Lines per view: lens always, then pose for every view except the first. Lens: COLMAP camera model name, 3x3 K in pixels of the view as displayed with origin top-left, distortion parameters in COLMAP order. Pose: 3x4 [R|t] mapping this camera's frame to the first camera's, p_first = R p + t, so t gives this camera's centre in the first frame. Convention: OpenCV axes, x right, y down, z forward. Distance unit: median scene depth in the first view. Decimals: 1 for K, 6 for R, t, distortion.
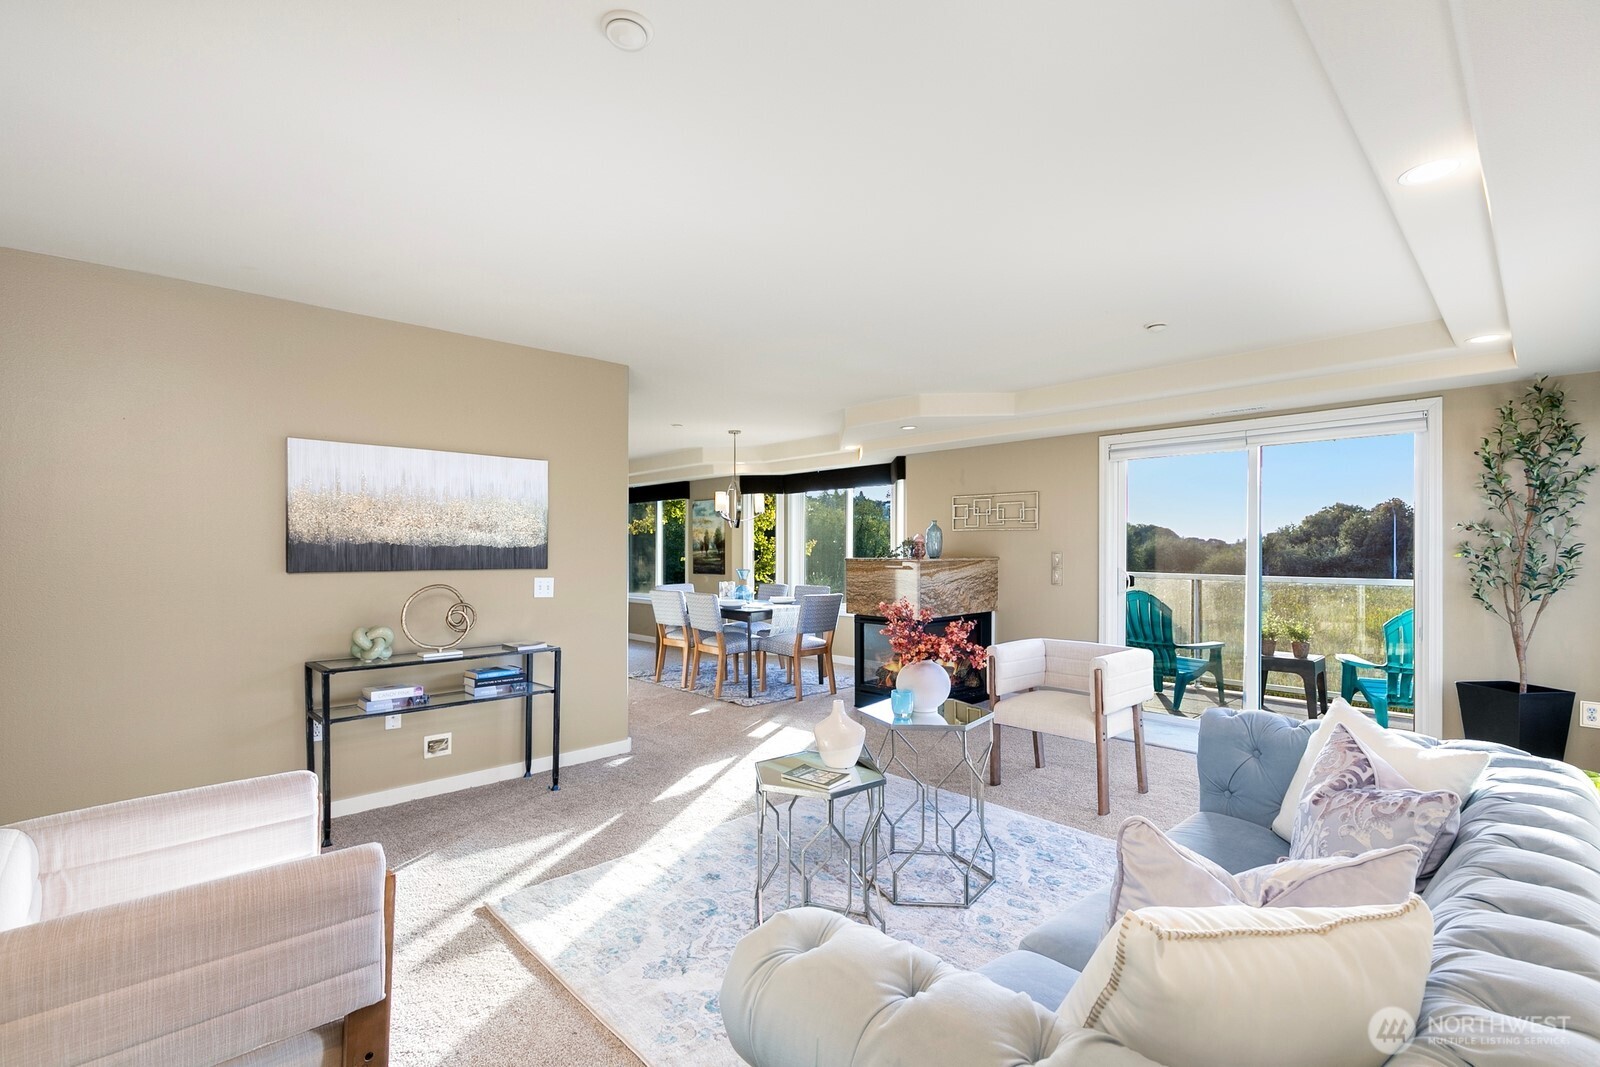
lens RADIAL K [[726.2, 0, 797.1], [0, 726.2, 538.5], [0, 0, 1]] dist [-0.003476, -0.000523]
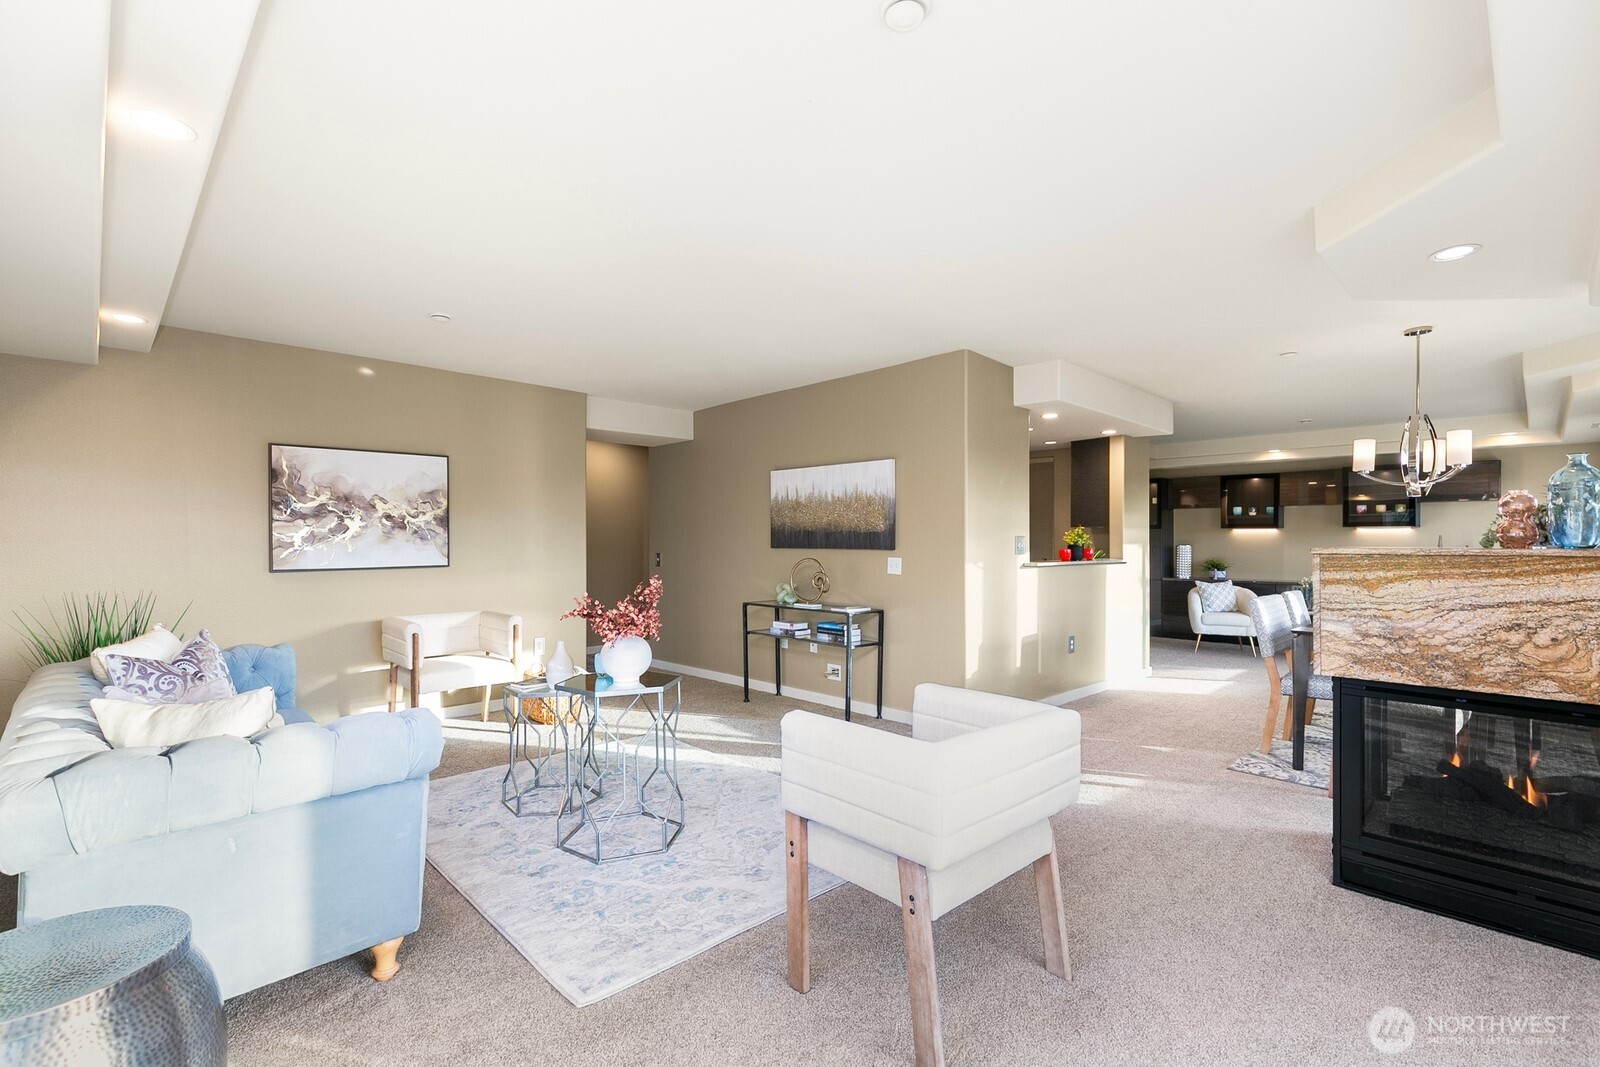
lens RADIAL K [[726.2, 0, 797.1], [0, 726.2, 538.5], [0, 0, 1]] dist [-0.003476, -0.000523]
pose [[0.007457, 0.003690, -0.999965, 0.921384], [0.015755, 0.999869, 0.003807, 0.016940], [0.999848, -0.015783, 0.007398, 0.921644]]
